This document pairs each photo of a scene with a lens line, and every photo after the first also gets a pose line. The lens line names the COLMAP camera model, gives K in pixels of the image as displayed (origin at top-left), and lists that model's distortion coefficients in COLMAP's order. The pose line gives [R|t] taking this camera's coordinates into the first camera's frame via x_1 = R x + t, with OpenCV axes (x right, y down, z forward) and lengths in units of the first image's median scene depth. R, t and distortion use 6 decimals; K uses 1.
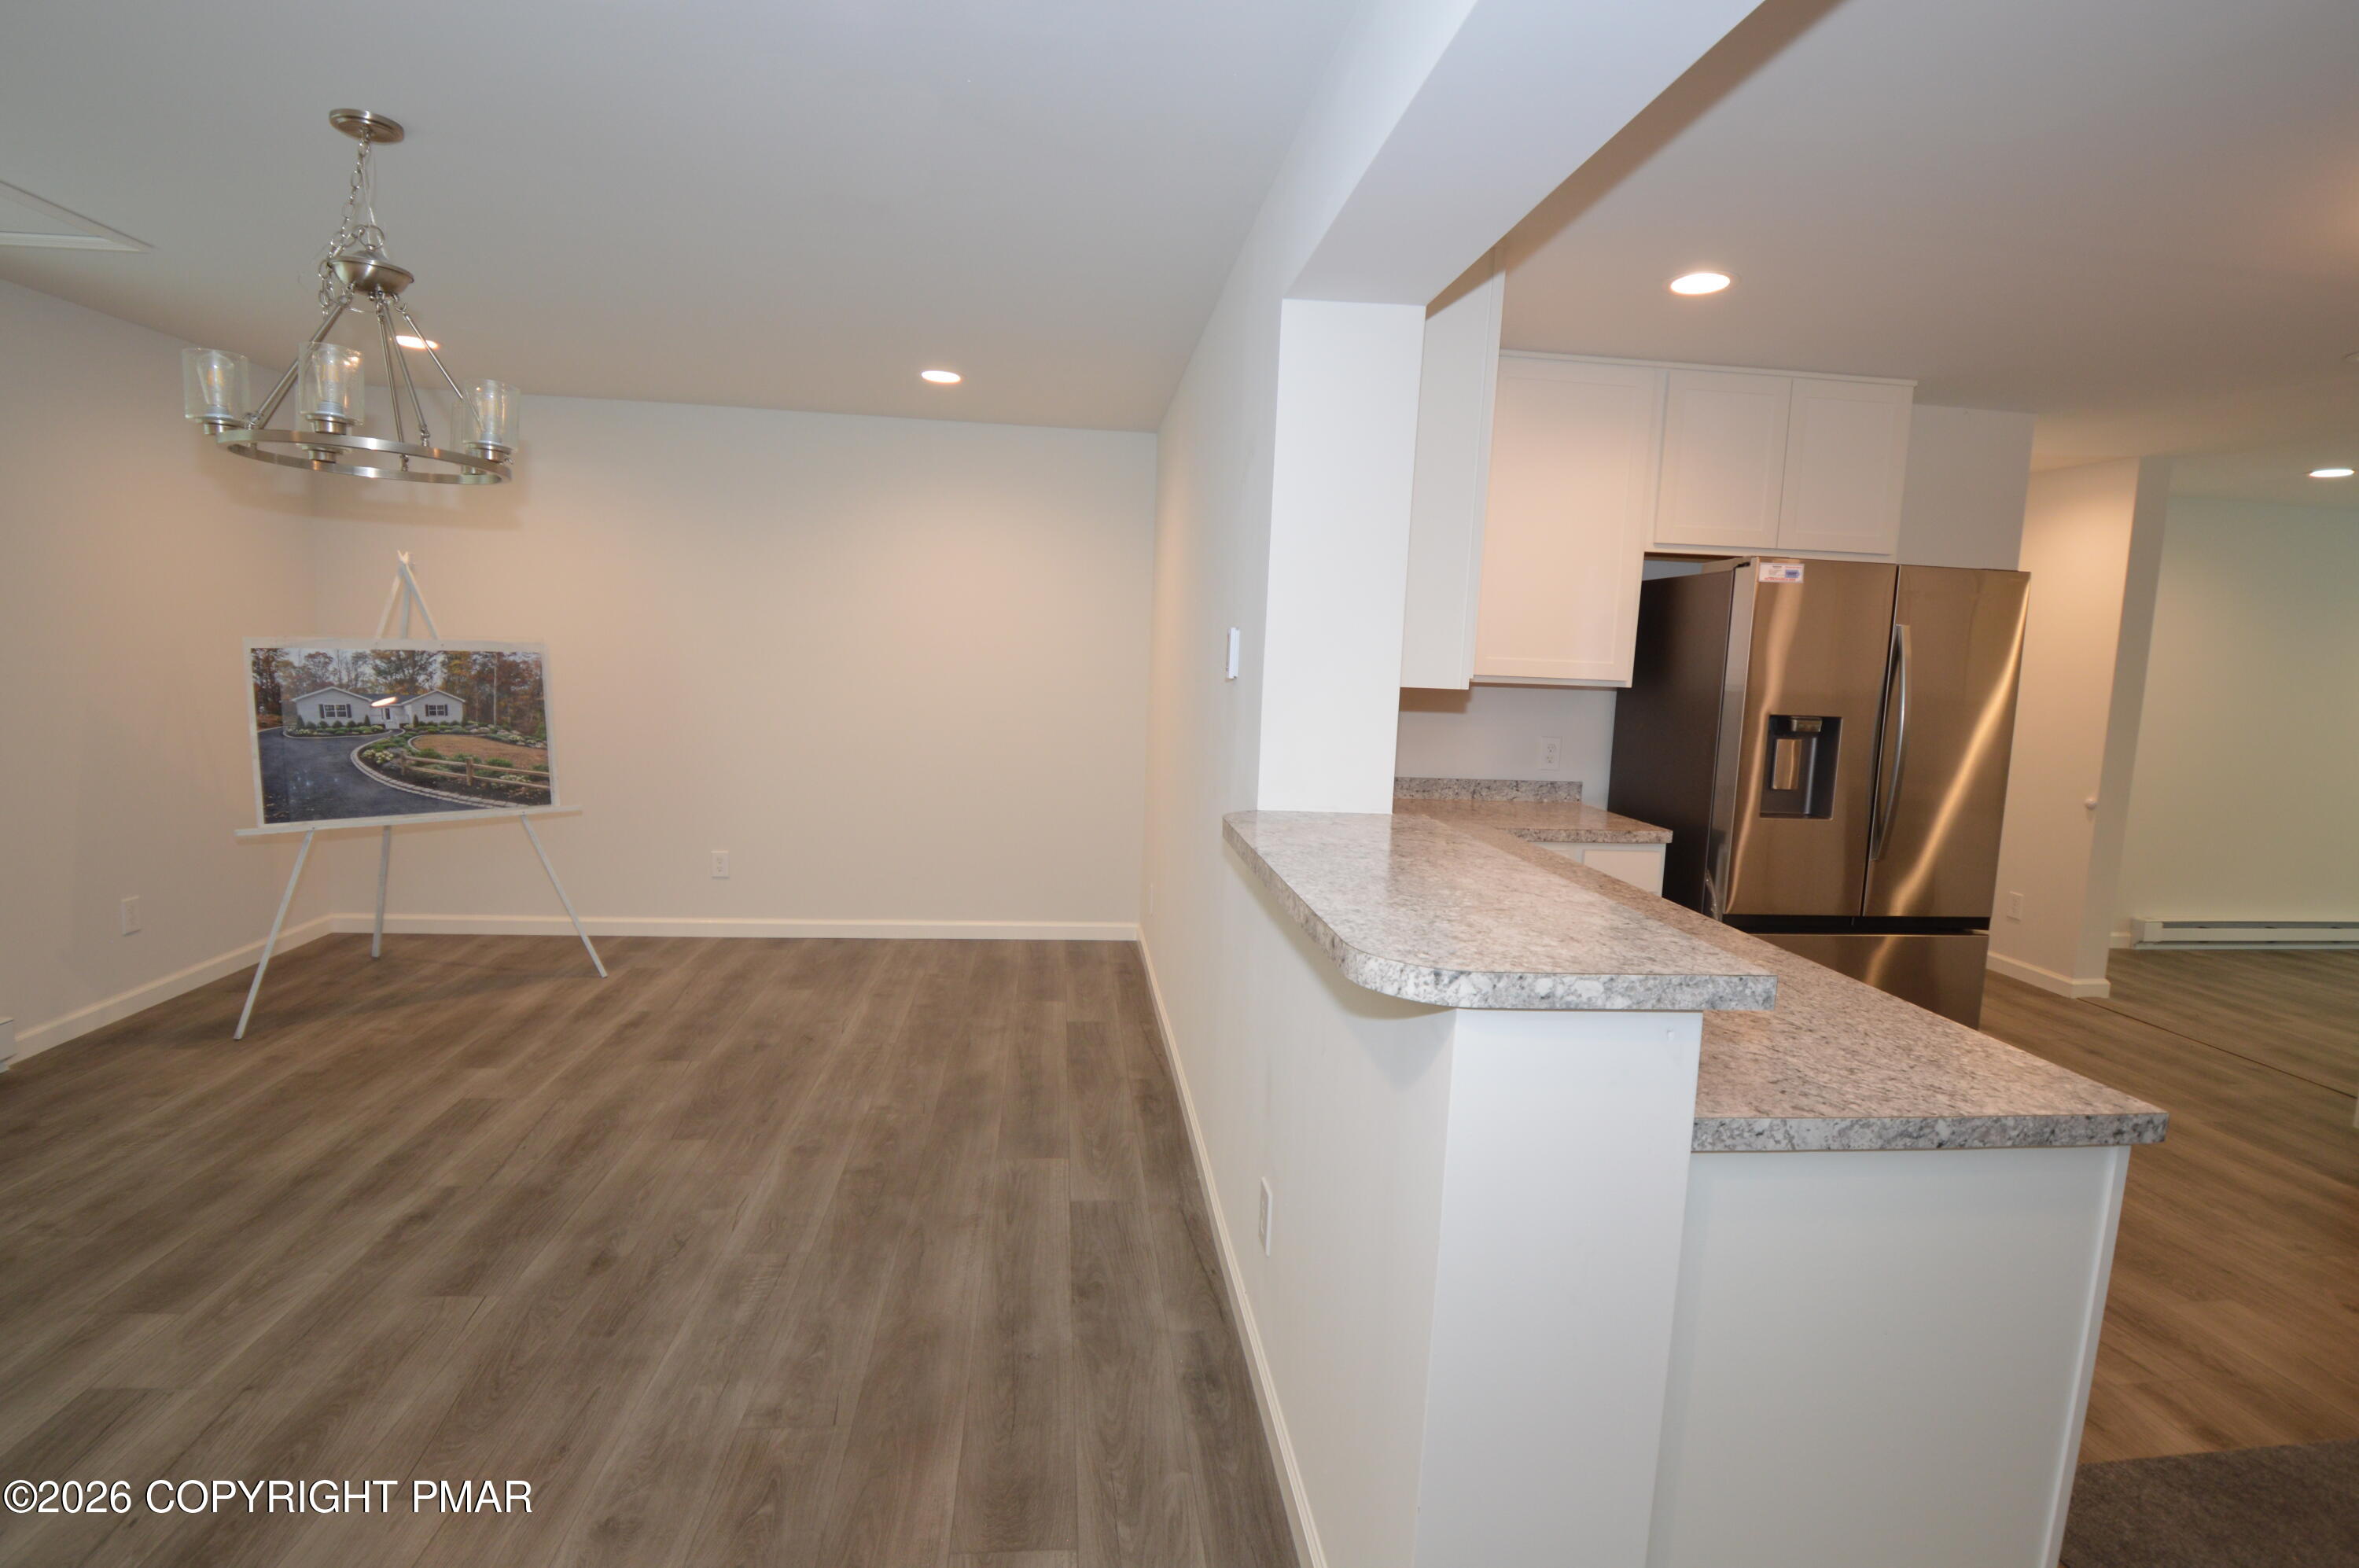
lens RADIAL K [[1105.5, 0, 1179.5], [0, 1105.5, 784.0], [0, 0, 1]] dist [0.023838, -0.036446]
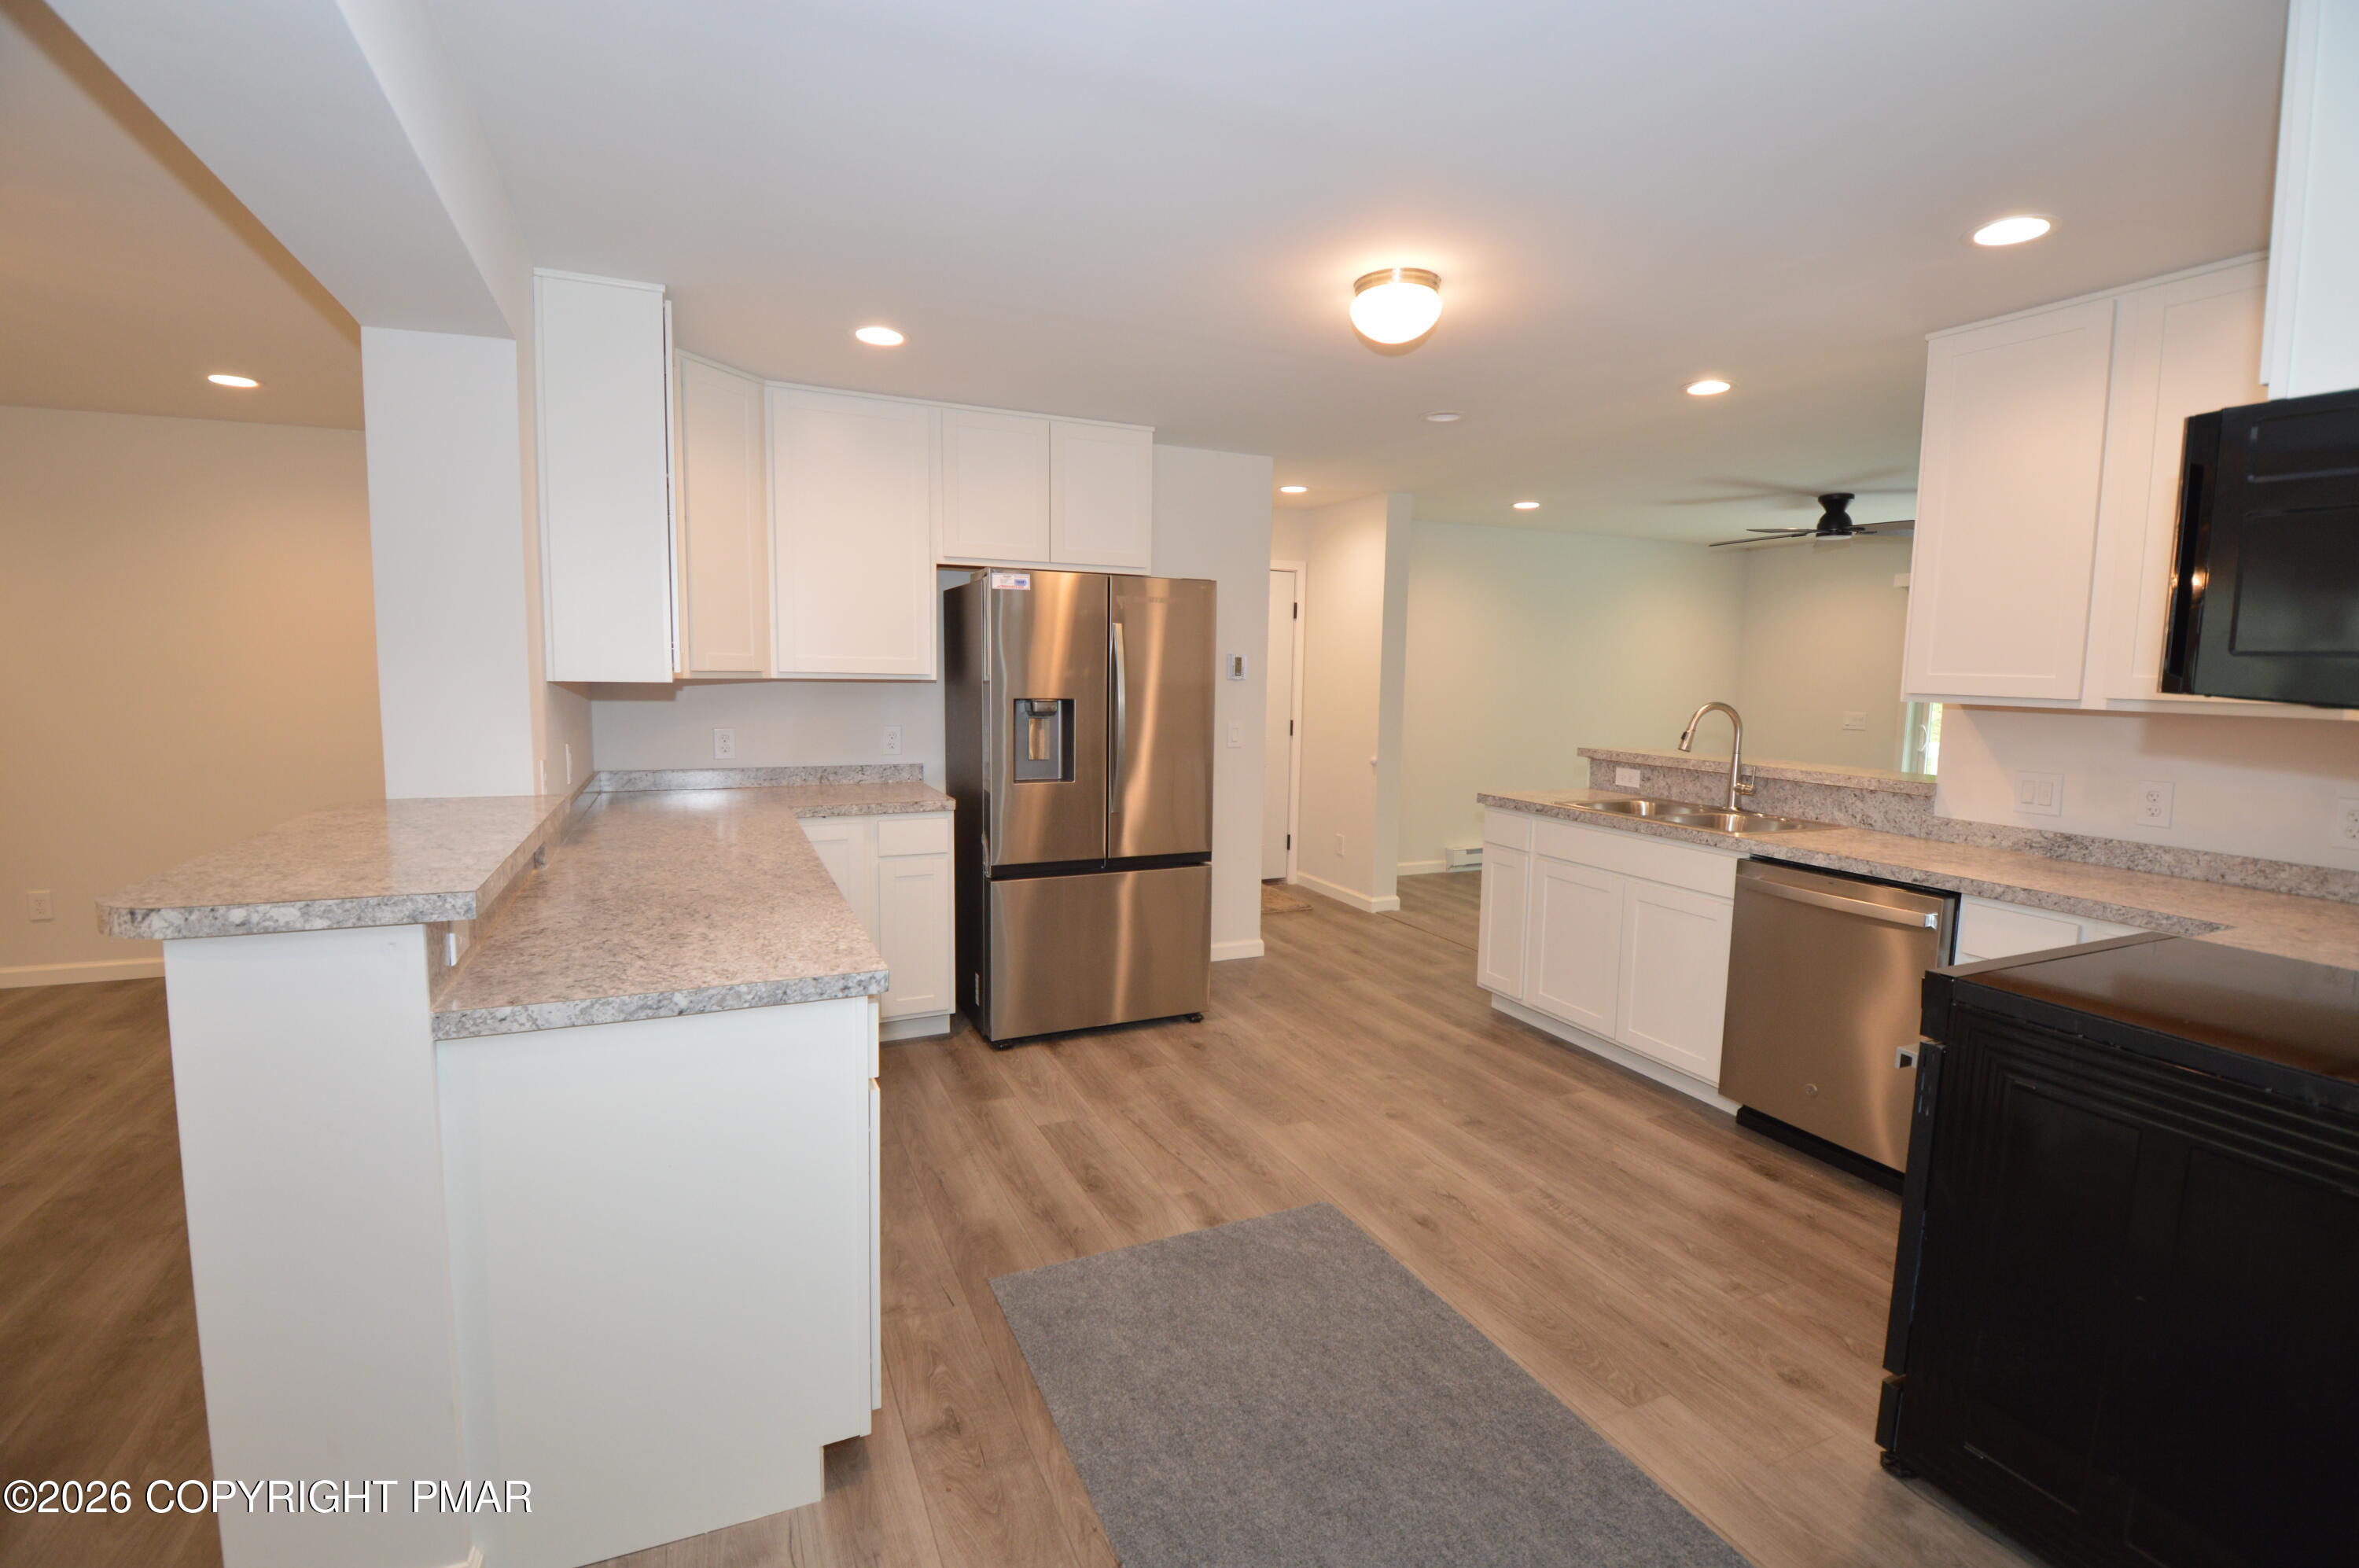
lens RADIAL K [[1043.8, 0, 1179.5], [0, 1043.8, 784.0], [0, 0, 1]] dist [0.010391, -0.023211]
pose [[0.949642, -0.057973, 0.307926, 0.377303], [0.058647, 0.998254, 0.007074, 0.036384], [-0.307799, 0.011341, 0.951384, -0.148846]]
